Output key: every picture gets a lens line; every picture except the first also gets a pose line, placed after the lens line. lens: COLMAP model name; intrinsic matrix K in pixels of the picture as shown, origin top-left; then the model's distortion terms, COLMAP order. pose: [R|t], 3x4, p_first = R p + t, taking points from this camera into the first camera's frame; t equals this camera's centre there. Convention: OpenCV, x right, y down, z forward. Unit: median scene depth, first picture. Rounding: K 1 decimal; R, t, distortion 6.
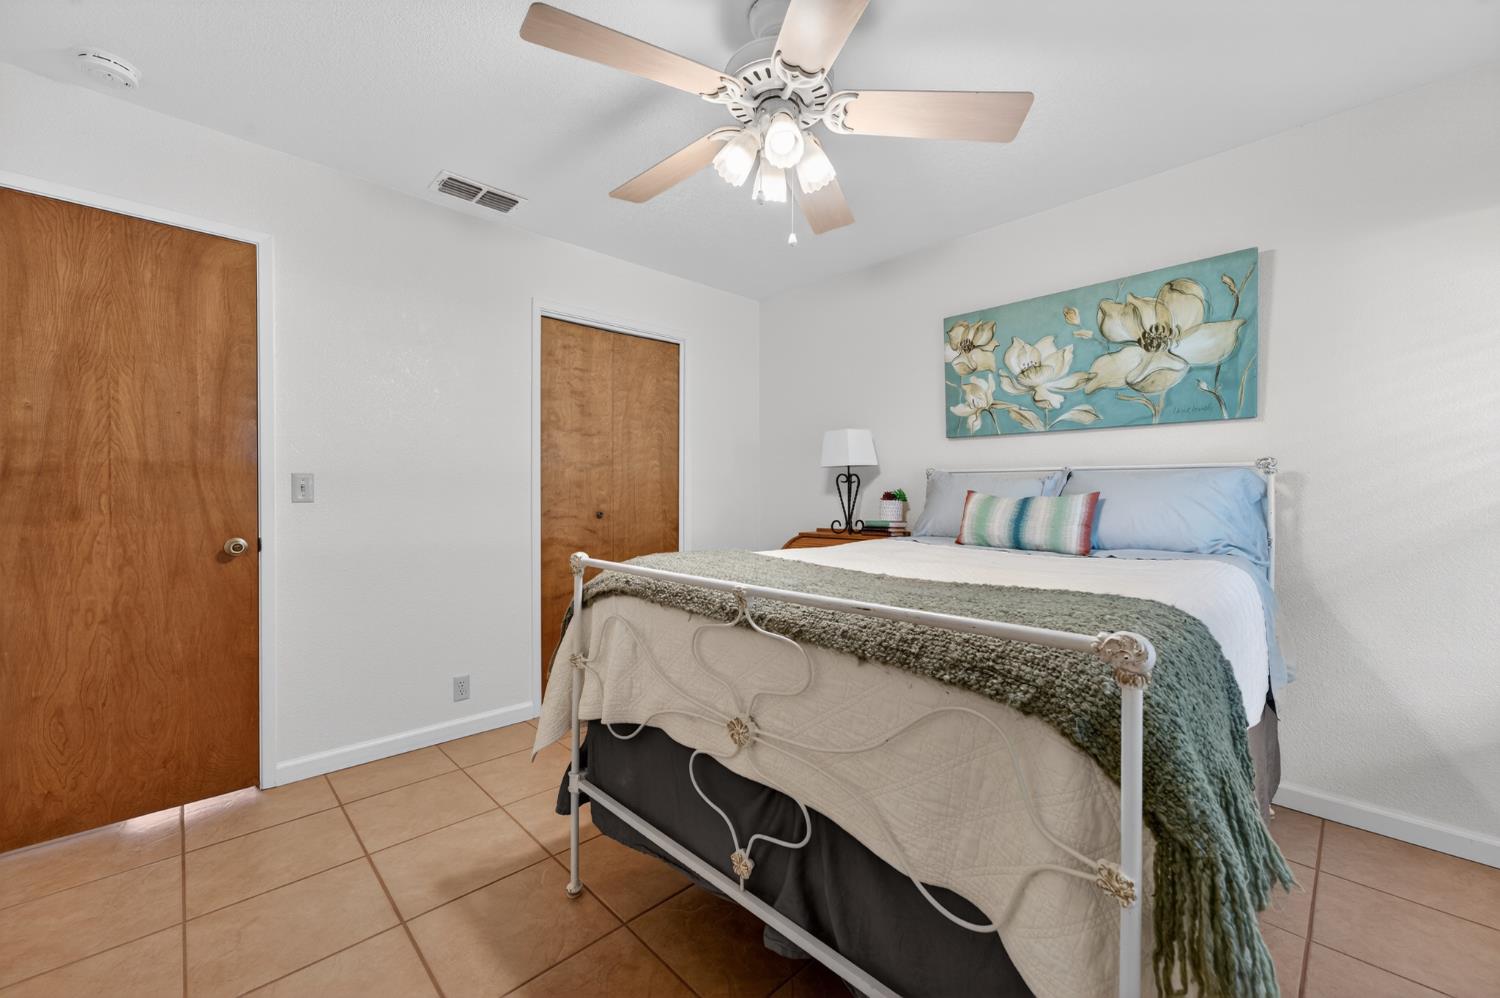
lens RADIAL K [[599.7, 0, 744.6], [0, 599.7, 497.3], [0, 0, 1]] dist [-0.004287, 0.000002]
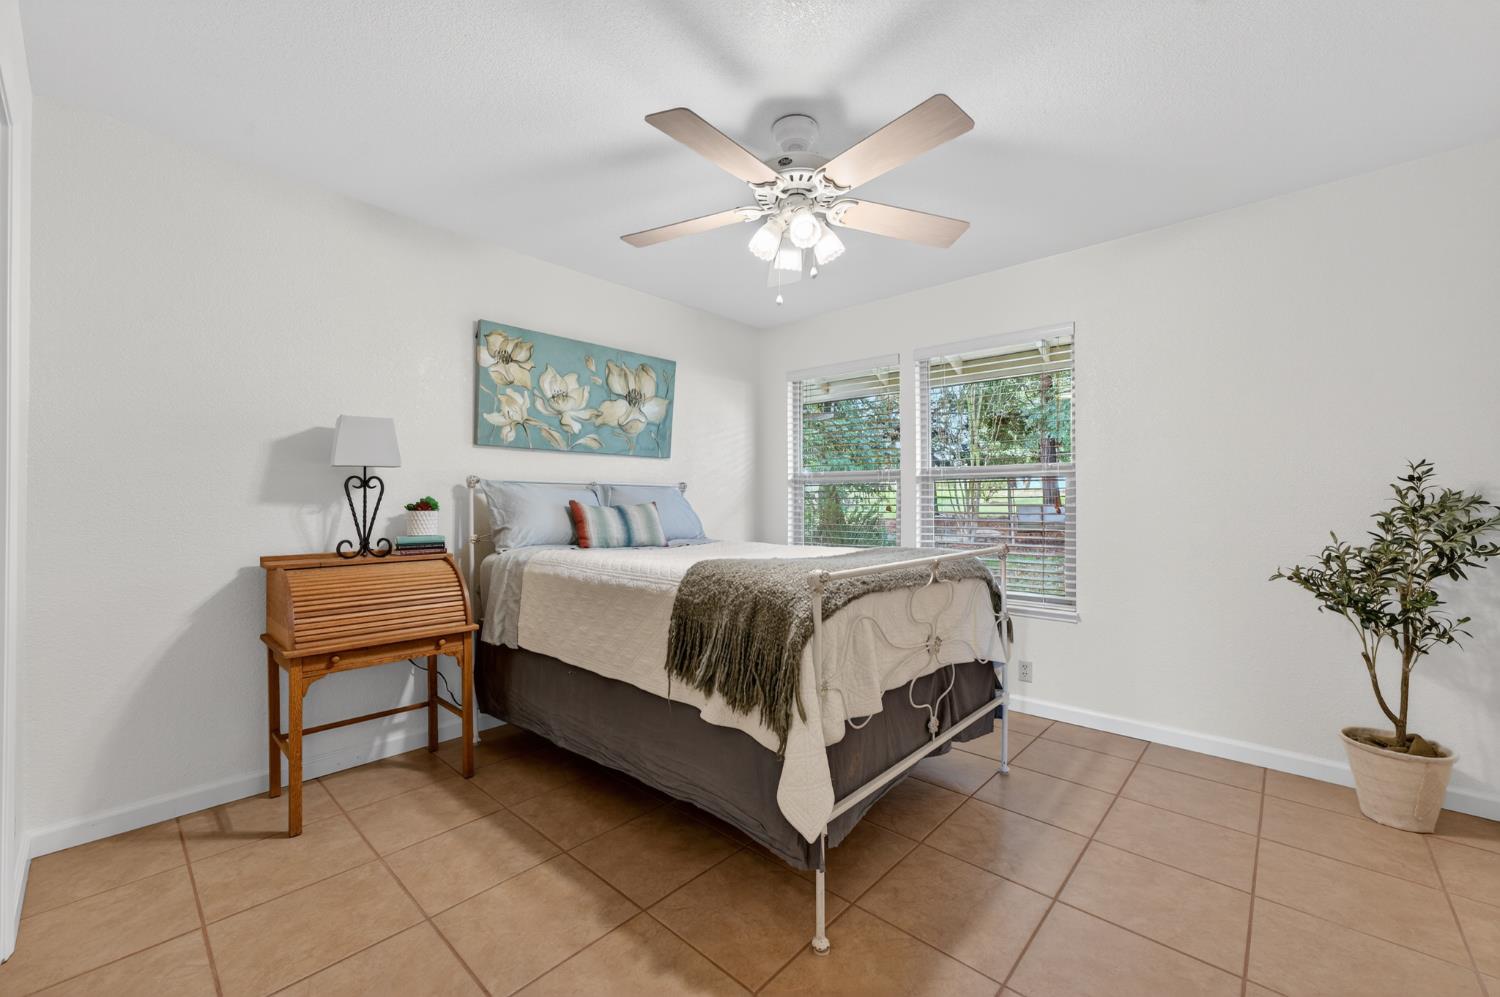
lens RADIAL K [[599.7, 0, 745.2], [0, 599.7, 500.8], [0, 0, 1]] dist [-0.004287, 0.000002]
pose [[-0.041065, 0.000860, 0.999156, -0.708995], [0.005642, 0.999984, -0.000629, -0.006805], [-0.999141, 0.005611, -0.041069, 0.684712]]
